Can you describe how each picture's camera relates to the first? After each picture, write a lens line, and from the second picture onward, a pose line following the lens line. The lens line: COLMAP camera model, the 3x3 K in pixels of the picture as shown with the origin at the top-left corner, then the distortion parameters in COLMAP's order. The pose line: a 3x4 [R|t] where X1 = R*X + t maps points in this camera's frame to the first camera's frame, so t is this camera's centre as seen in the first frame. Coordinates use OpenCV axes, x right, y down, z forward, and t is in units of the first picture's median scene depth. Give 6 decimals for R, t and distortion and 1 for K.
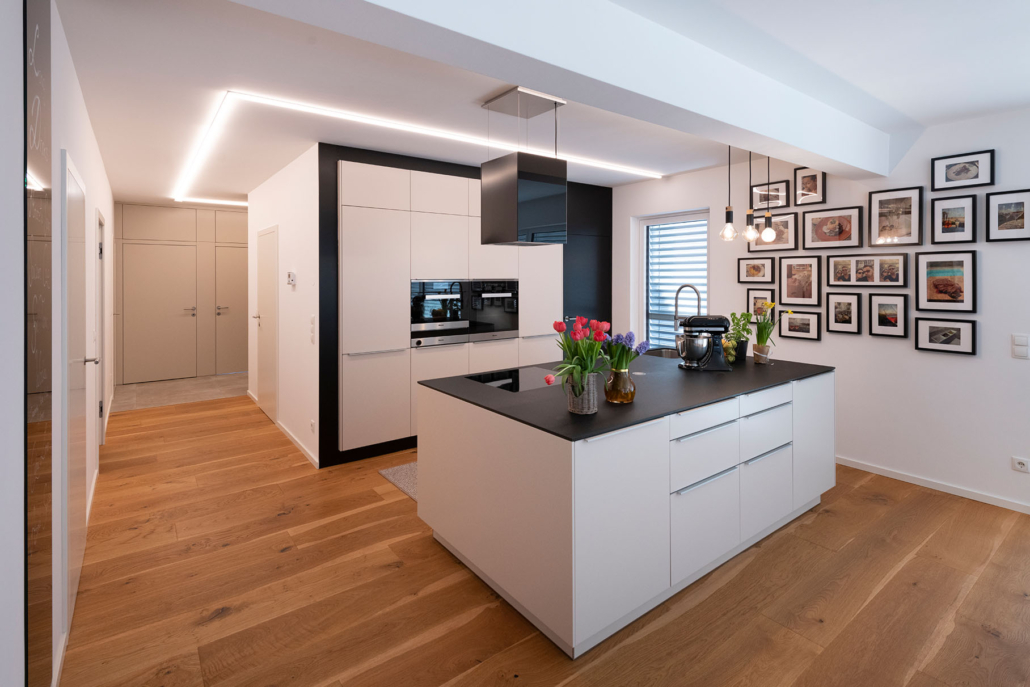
lens RADIAL K [[511.6, 0, 493.4], [0, 511.6, 277.8], [0, 0, 1]] dist [0.005249, -0.000373]
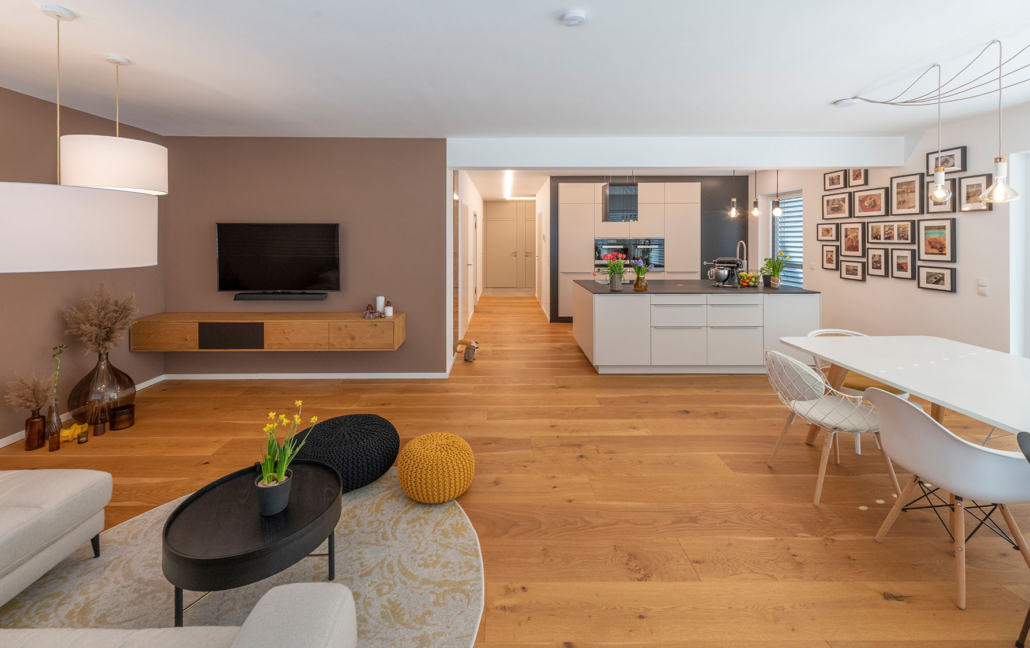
lens RADIAL K [[403.0, 0, 474.0], [0, 403.0, 236.1], [0, 0, 1]] dist [0.000475, 0.000031]
pose [[0.774428, -0.000829, -0.632661, 0.535168], [-0.000065, 0.999999, -0.001391, -0.001928], [0.632661, 0.001118, 0.774428, -0.590281]]
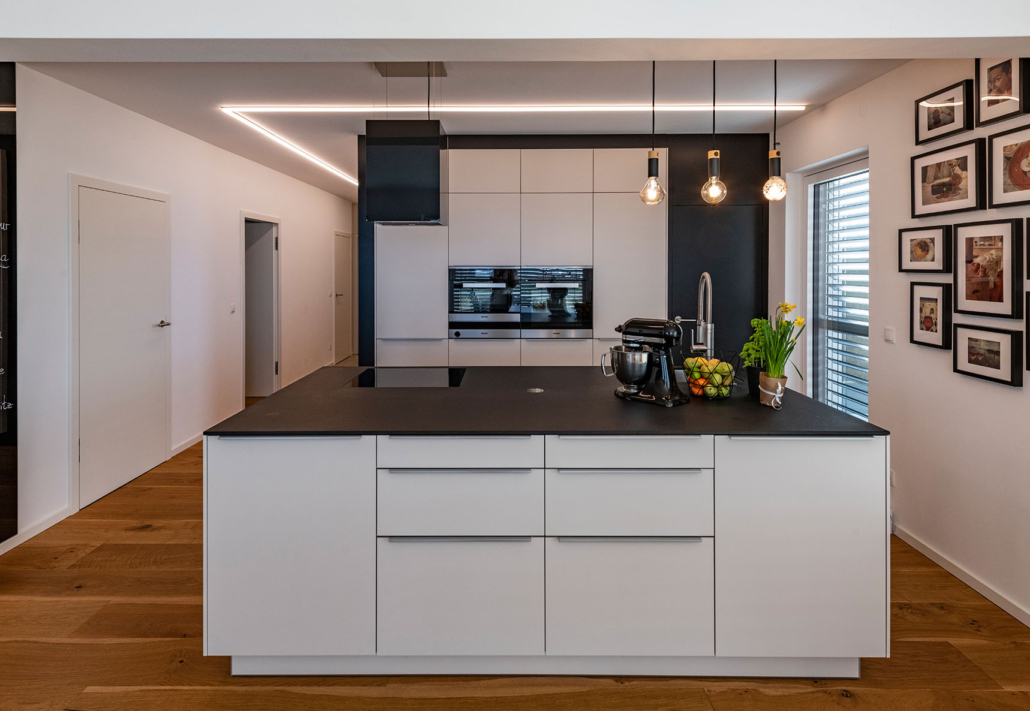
lens RADIAL K [[565.4, 0, 482.1], [0, 565.4, 268.1], [0, 0, 1]] dist [0.004593, 0.000324]
pose [[0.790711, 0.002547, -0.612184, 0.593949], [-0.001033, 0.999995, 0.002827, 0.004994], [0.612188, -0.001603, 0.790710, 0.246289]]
